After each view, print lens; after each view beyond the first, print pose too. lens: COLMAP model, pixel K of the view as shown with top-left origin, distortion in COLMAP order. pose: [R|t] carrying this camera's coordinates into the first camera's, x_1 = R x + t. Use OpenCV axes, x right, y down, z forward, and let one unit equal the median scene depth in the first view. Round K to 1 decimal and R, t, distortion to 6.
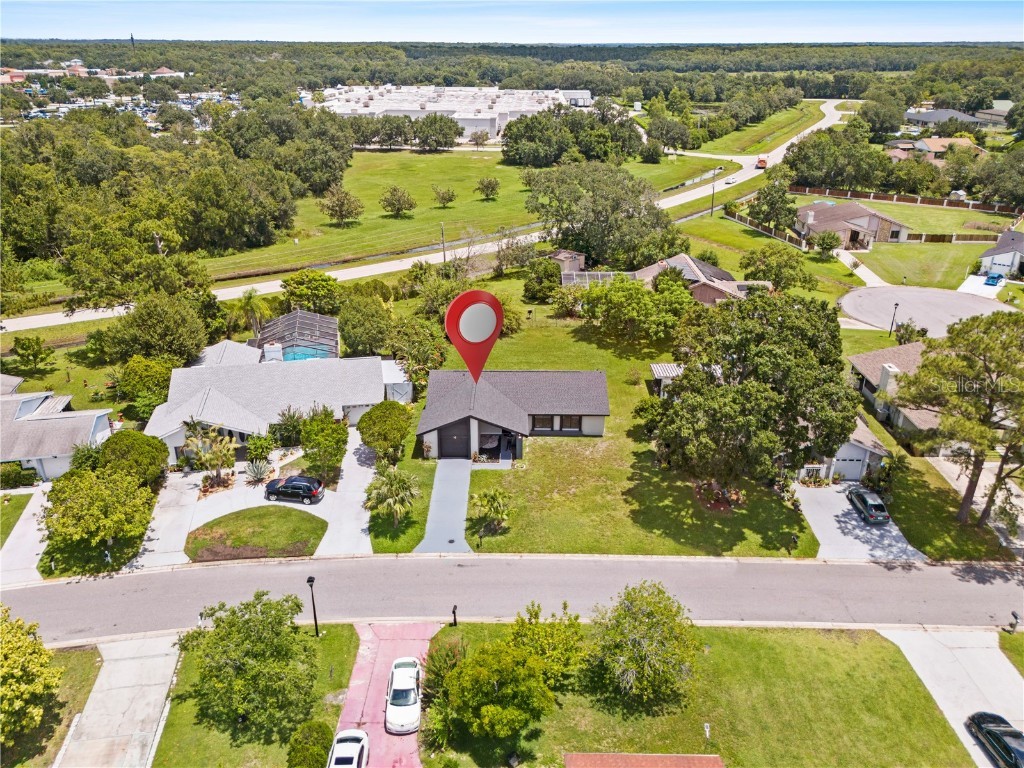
lens RADIAL K [[818.3, 0, 512.0], [0, 818.3, 384.0], [0, 0, 1]] dist [0.009975, 0.001522]
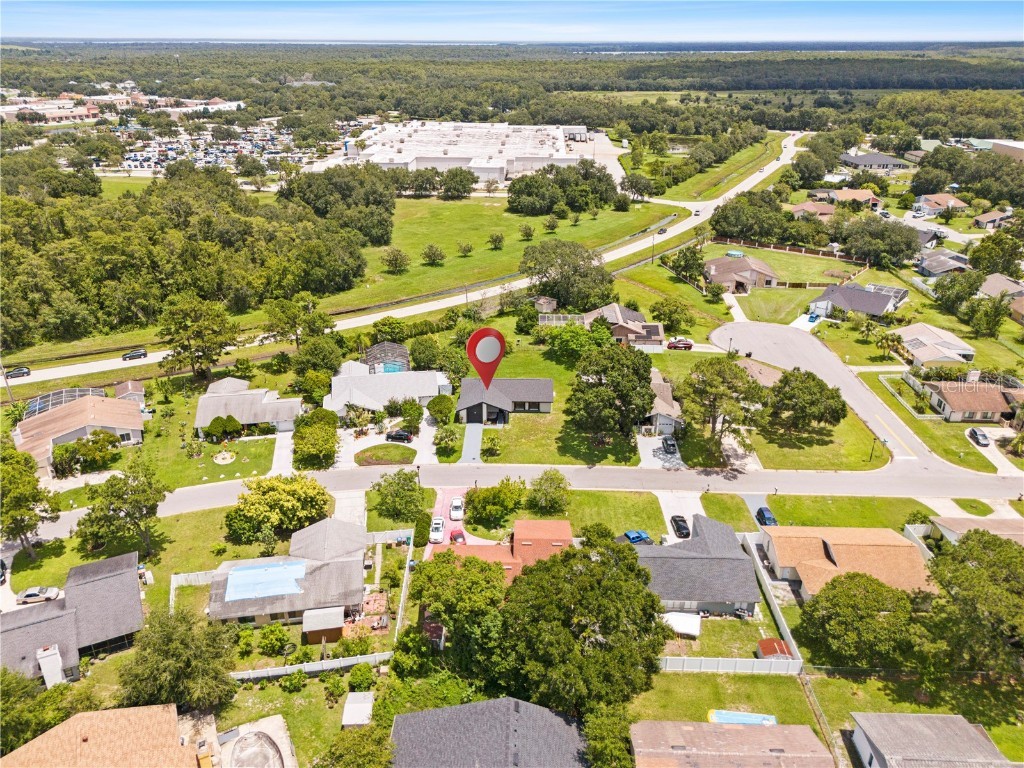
lens RADIAL K [[818.3, 0, 512.0], [0, 818.3, 384.0], [0, 0, 1]] dist [0.009975, 0.001522]
pose [[0.999865, 0.004449, -0.015799, 0.035181], [-0.004234, 0.999898, 0.013619, -0.022025], [0.015858, -0.013550, 0.999782, -0.673698]]
